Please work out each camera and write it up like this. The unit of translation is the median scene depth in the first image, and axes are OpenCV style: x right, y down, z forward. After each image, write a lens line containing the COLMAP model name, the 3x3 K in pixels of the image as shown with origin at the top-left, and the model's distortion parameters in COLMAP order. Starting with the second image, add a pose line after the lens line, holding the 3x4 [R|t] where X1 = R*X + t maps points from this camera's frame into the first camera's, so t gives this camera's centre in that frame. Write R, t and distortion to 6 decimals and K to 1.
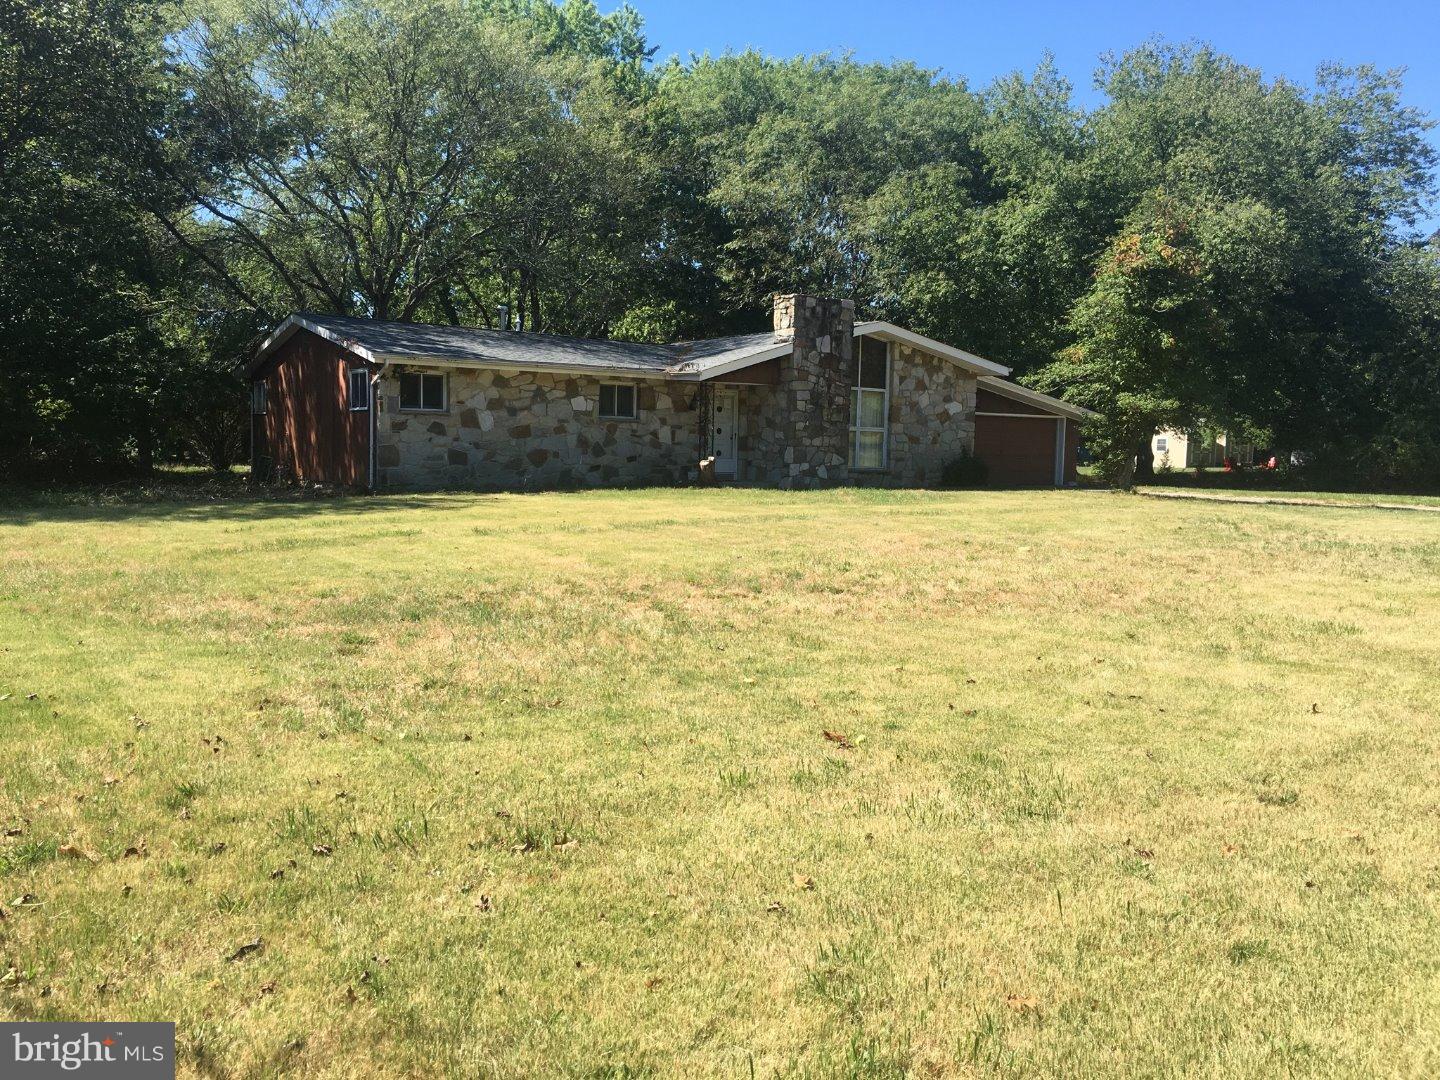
lens RADIAL K [[1220.9, 0, 717.0], [0, 1220.9, 546.5], [0, 0, 1]] dist [0.081793, -0.106326]
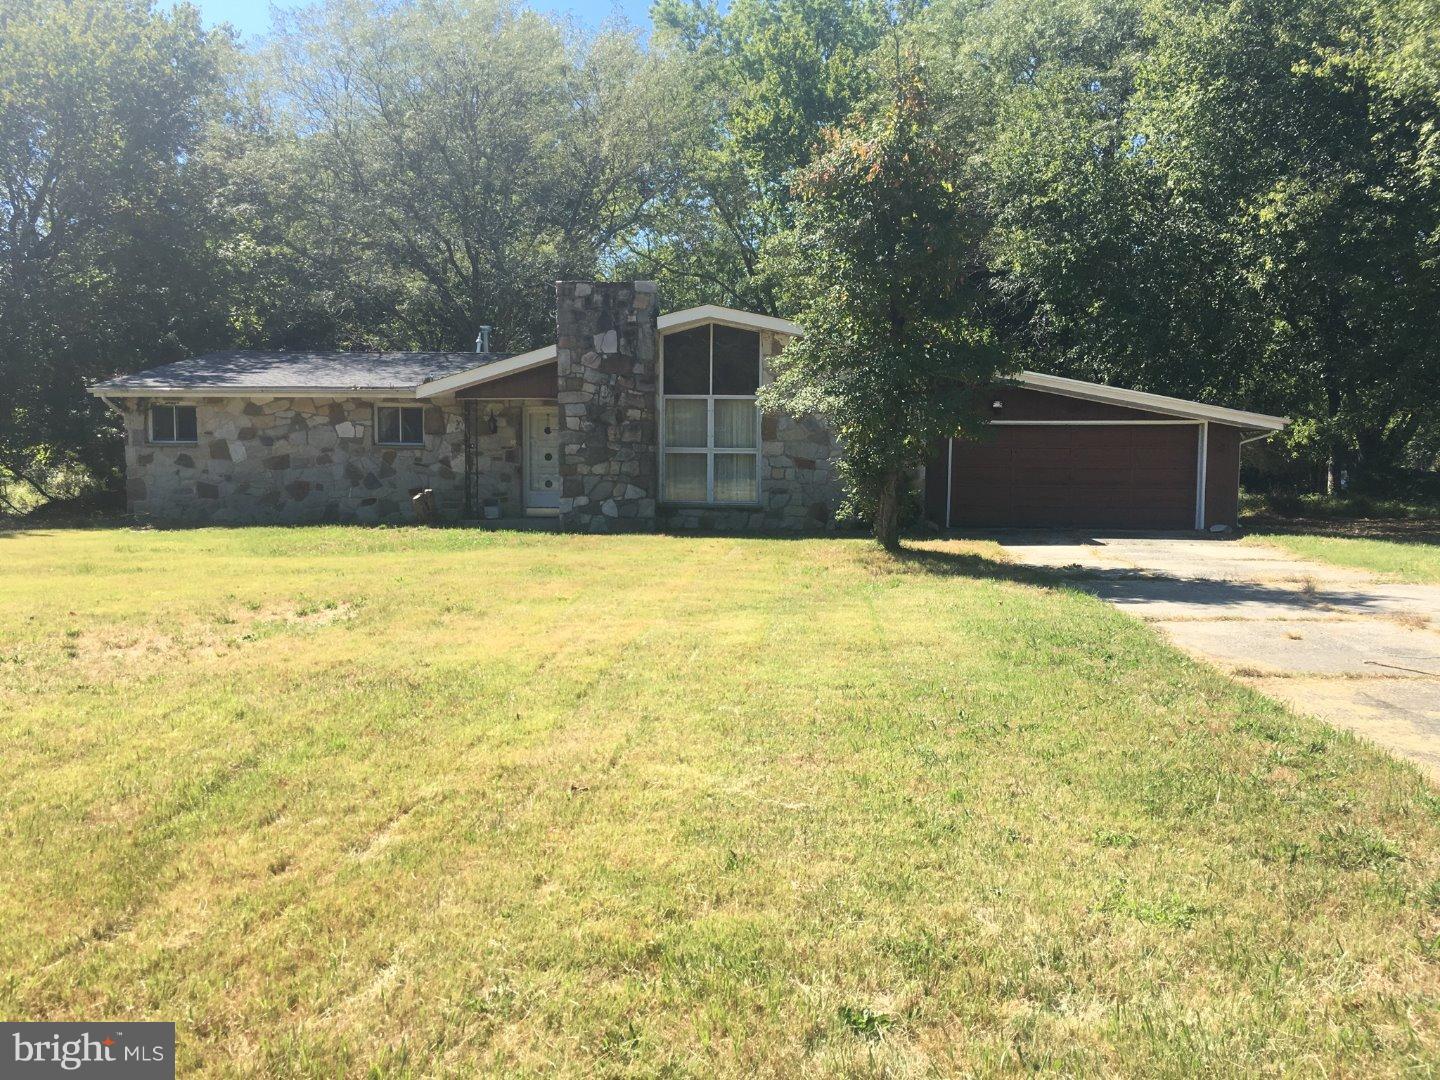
lens RADIAL K [[1220.9, 0, 717.0], [0, 1220.9, 546.5], [0, 0, 1]] dist [0.081793, -0.106326]
pose [[0.770751, 0.025788, -0.636615, 0.657808], [-0.042775, 0.999021, -0.011319, -0.032423], [0.635699, 0.035956, 0.771099, 0.471979]]
